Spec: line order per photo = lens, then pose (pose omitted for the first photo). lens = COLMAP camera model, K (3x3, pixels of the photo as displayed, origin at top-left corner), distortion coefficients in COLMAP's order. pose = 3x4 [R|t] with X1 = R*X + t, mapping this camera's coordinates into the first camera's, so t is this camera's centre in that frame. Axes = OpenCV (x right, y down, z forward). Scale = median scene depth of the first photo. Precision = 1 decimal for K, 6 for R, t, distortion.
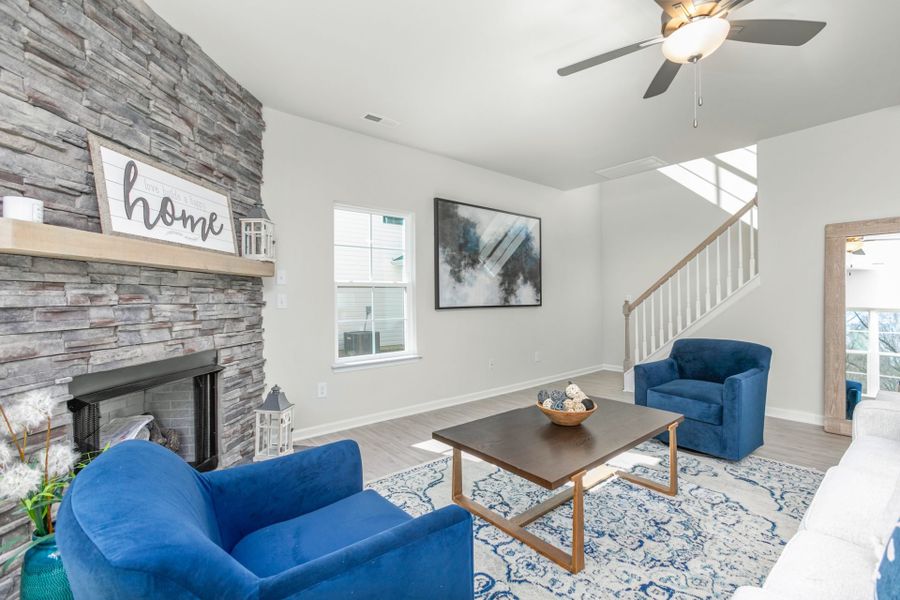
lens RADIAL K [[402.1, 0, 446.0], [0, 402.1, 296.8], [0, 0, 1]] dist [-0.013404, 0.006528]
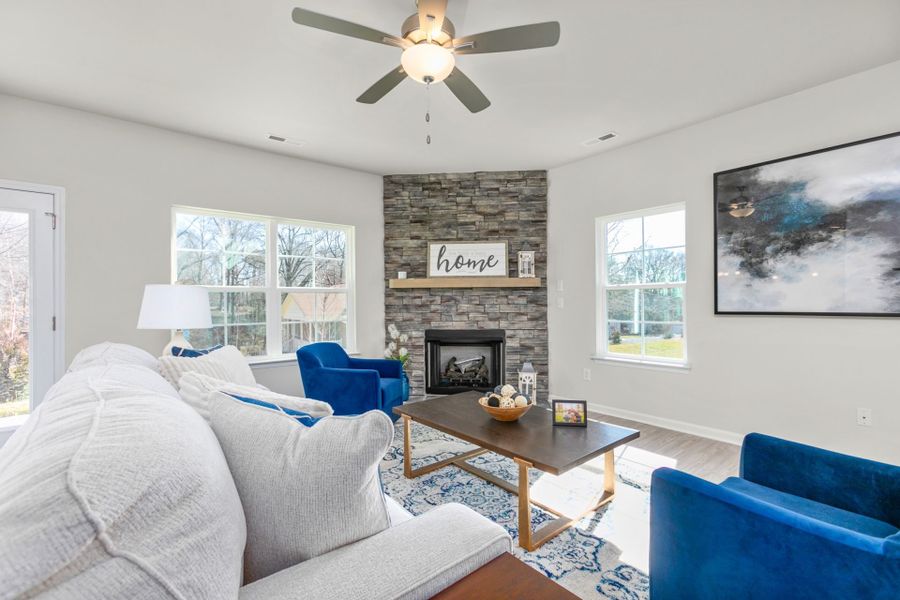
lens RADIAL K [[402.1, 0, 447.4], [0, 402.1, 299.3], [0, 0, 1]] dist [-0.013404, 0.006528]
pose [[-0.012853, 0.000968, -0.999917, 1.295942], [0.011560, 0.999933, 0.000819, -0.008642], [0.999851, -0.011549, -0.012863, 0.808719]]
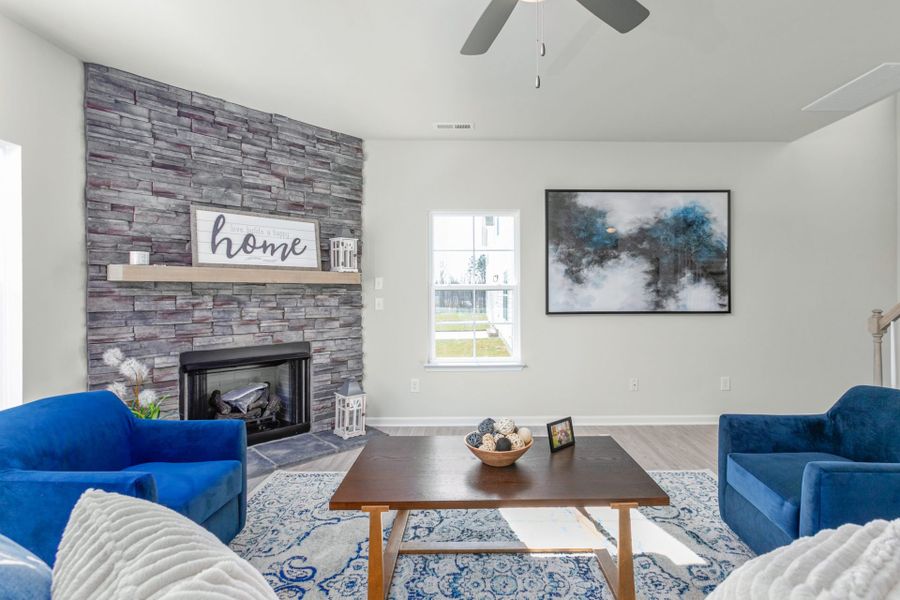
lens RADIAL K [[439.1, 0, 475.5], [0, 439.1, 287.5], [0, 0, 1]] dist [-0.016443, 0.006524]
pose [[0.777063, 0.001207, -0.629422, 0.788730], [-0.001236, 0.999999, 0.000392, -0.048257], [0.629422, 0.000473, 0.777064, 0.241017]]
